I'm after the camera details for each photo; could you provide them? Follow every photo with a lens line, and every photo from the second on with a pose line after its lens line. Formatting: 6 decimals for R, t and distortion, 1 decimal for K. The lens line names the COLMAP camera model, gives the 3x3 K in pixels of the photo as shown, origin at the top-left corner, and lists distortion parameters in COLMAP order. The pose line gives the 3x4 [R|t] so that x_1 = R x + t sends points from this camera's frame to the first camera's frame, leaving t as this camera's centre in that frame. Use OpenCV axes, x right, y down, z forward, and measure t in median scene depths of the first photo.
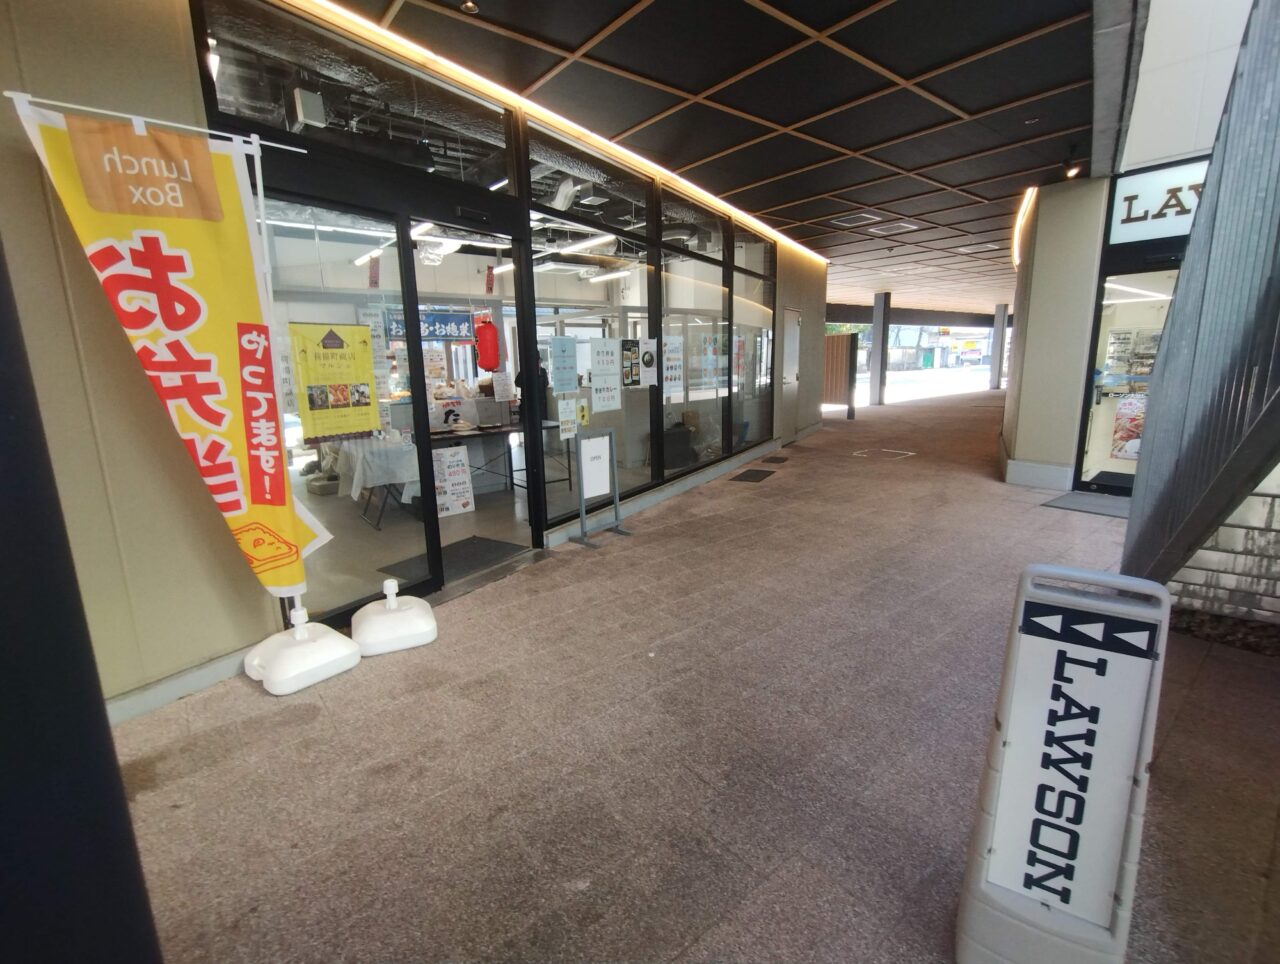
lens RADIAL K [[589.5, 0, 644.0], [0, 589.5, 477.3], [0, 0, 1]] dist [0.001383, -0.000128]
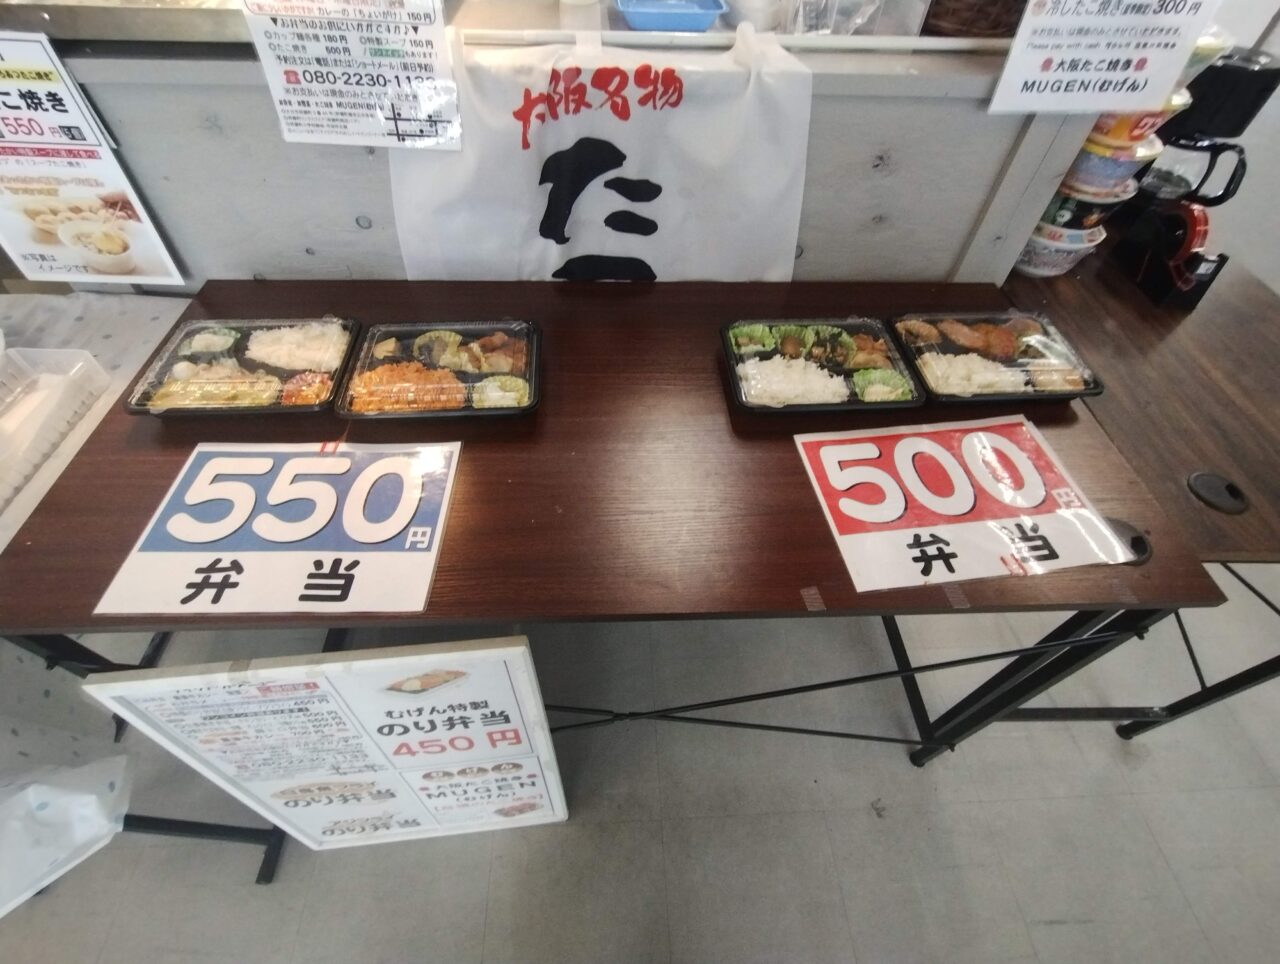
lens RADIAL K [[589.5, 0, 636.9], [0, 589.5, 484.5], [0, 0, 1]] dist [0.001383, -0.000128]
pose [[0.809962, 0.485655, -0.328788, -0.247106], [-0.164493, 0.726225, 0.667487, -0.148536], [0.562942, -0.486556, 0.668102, 0.897920]]
